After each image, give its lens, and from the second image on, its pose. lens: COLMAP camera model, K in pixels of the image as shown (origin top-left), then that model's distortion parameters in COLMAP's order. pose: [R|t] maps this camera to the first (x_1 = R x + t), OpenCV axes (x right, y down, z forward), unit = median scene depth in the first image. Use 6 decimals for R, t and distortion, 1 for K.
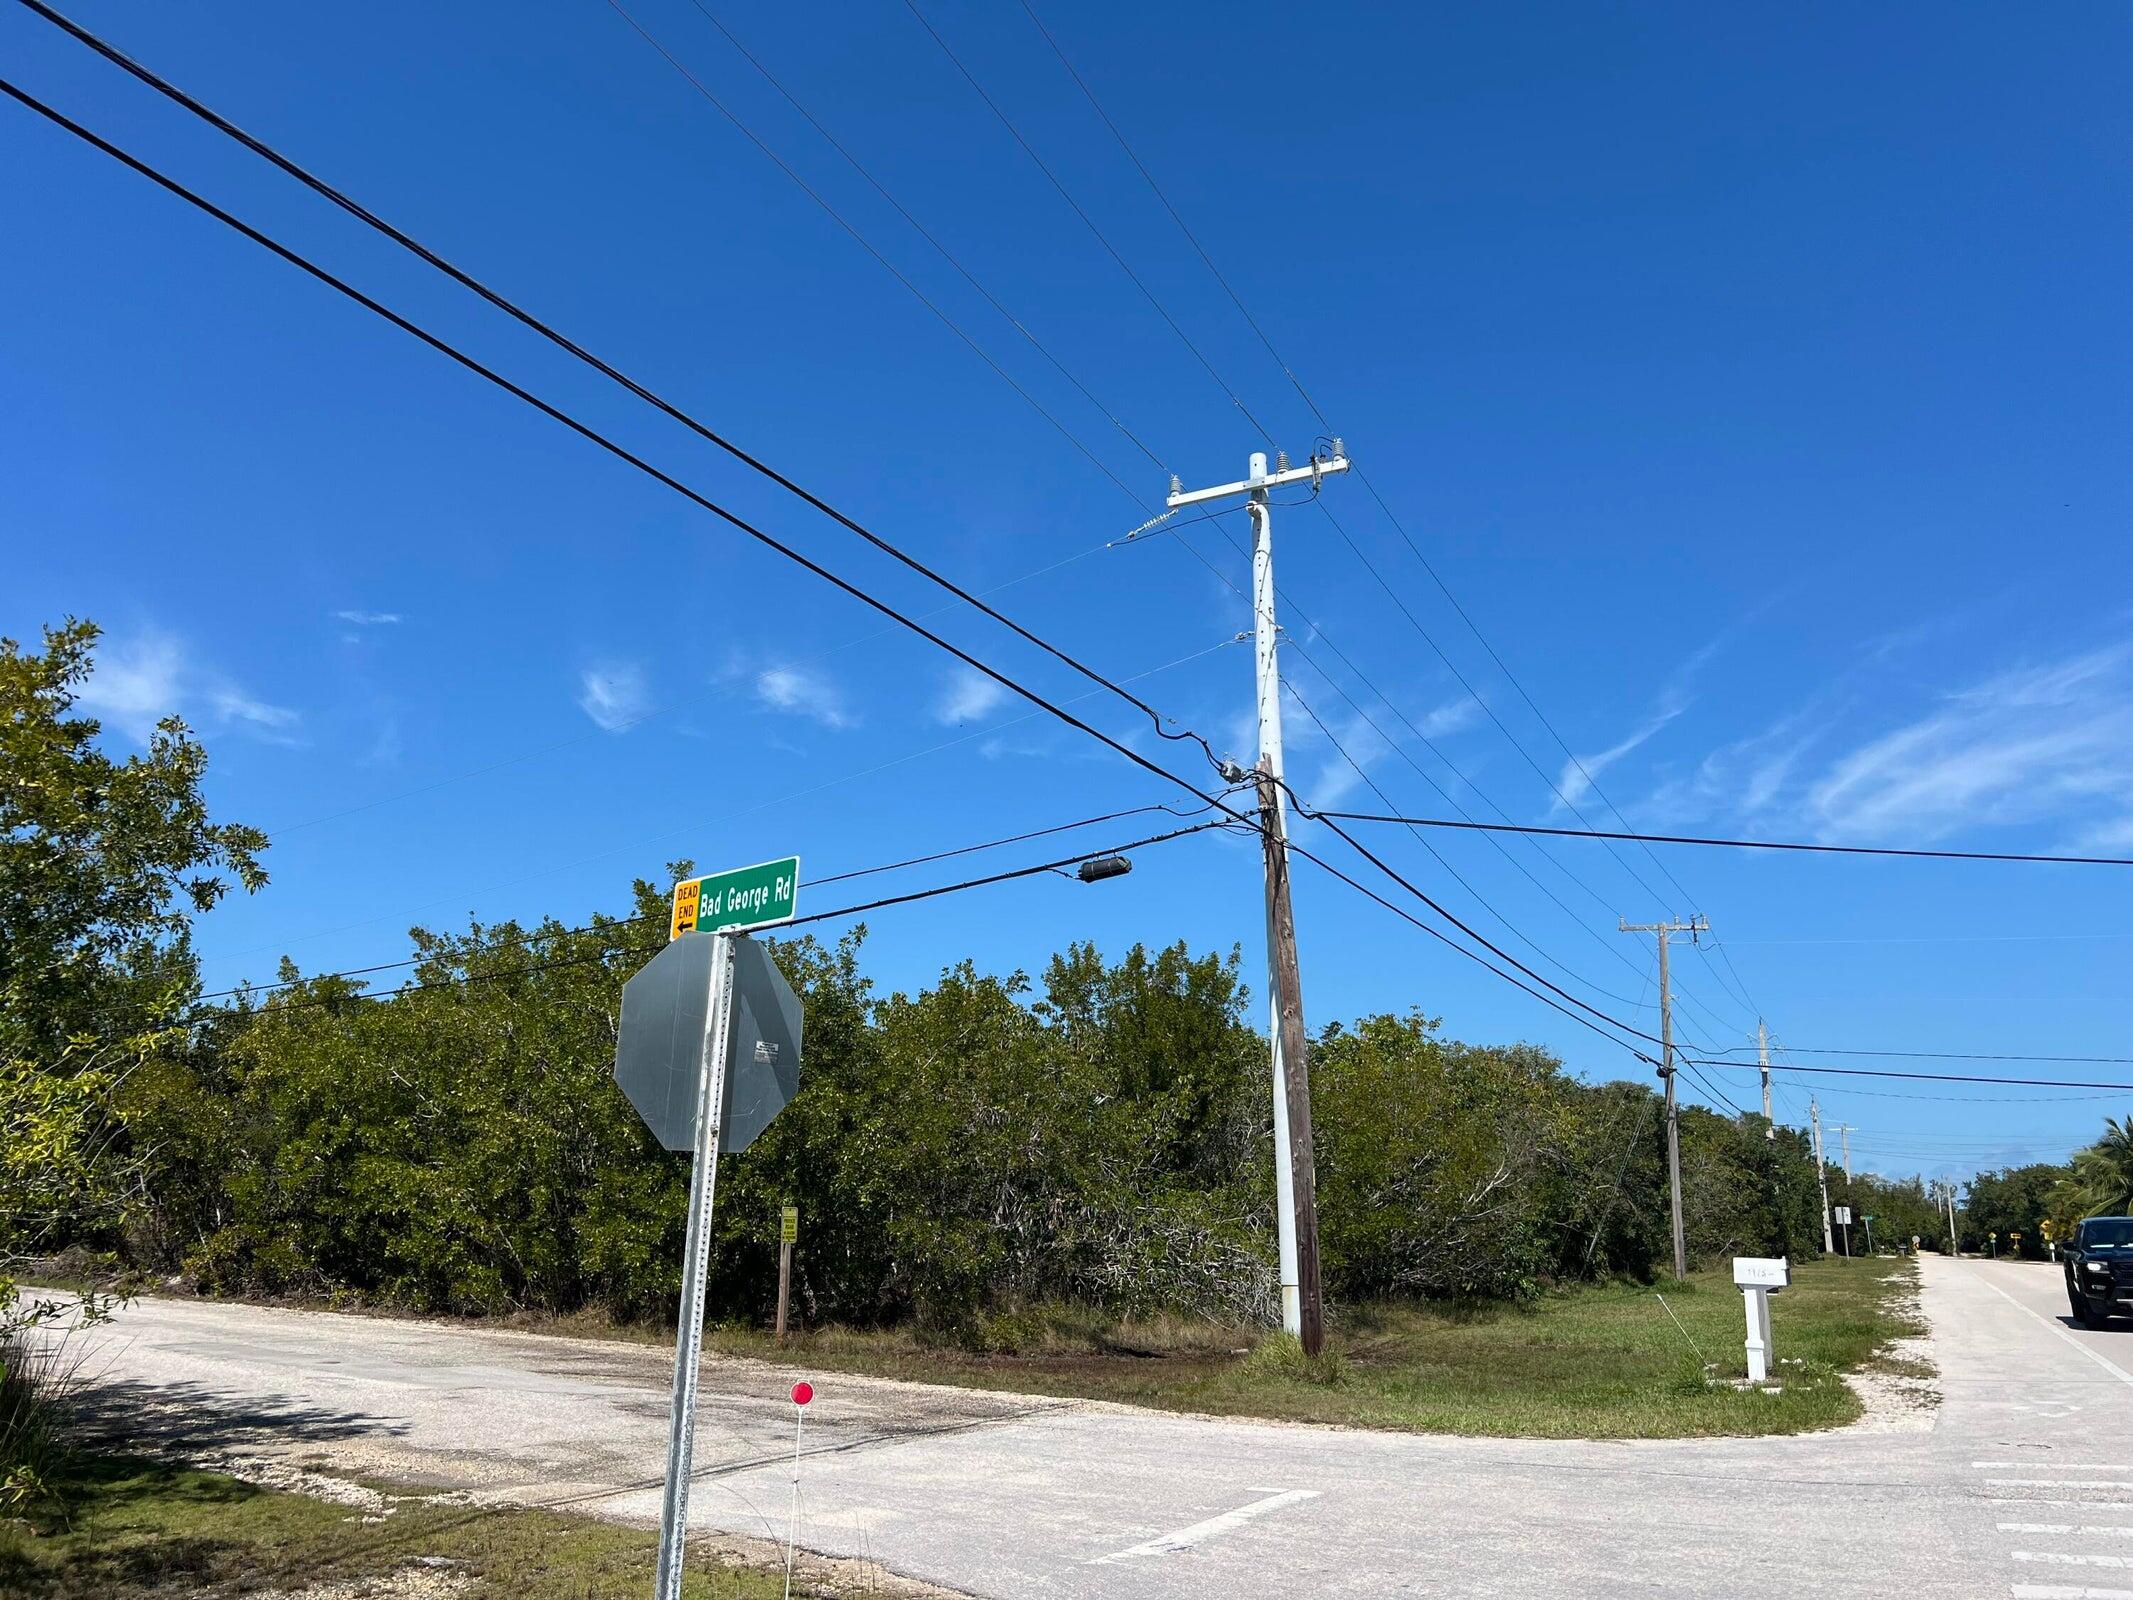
lens RADIAL K [[1530.1, 0, 1066.2], [0, 1530.1, 877.7], [0, 0, 1]] dist [0.052576, -0.073824]
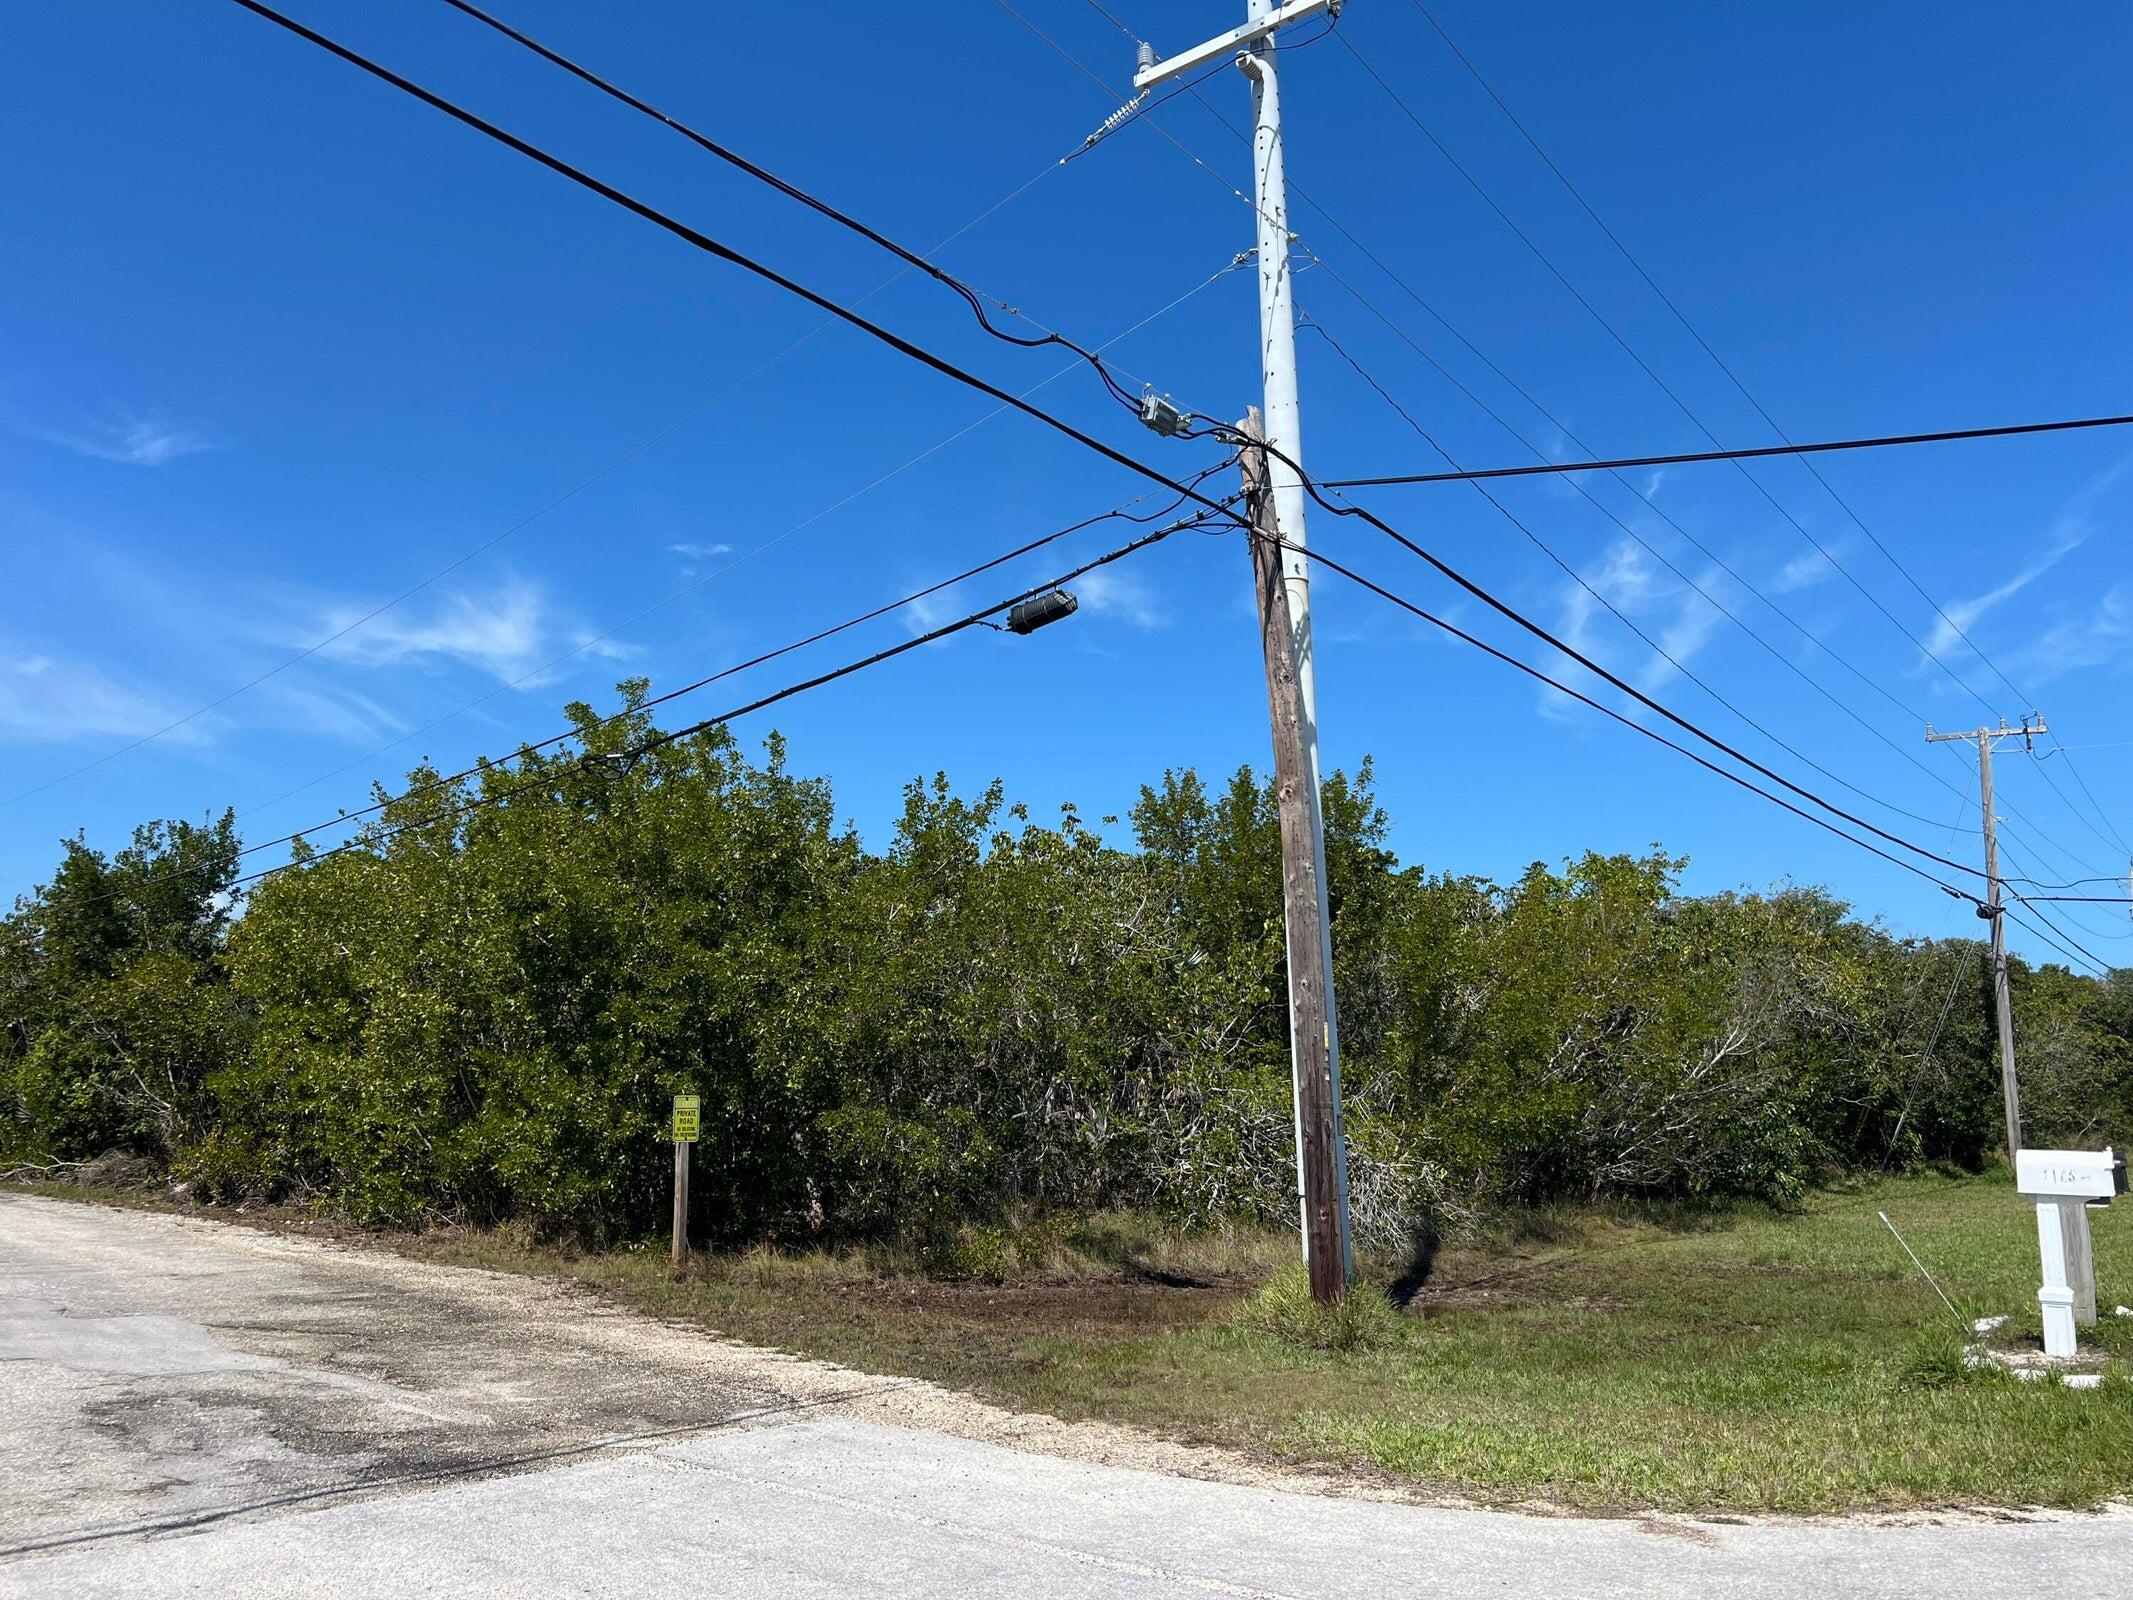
lens RADIAL K [[1530.1, 0, 1066.2], [0, 1530.1, 877.7], [0, 0, 1]] dist [0.052576, -0.073824]
pose [[0.981823, -0.043559, -0.184732, 0.143708], [0.056230, 0.996370, 0.063918, 0.064253], [0.181278, -0.073144, 0.980708, 0.276126]]
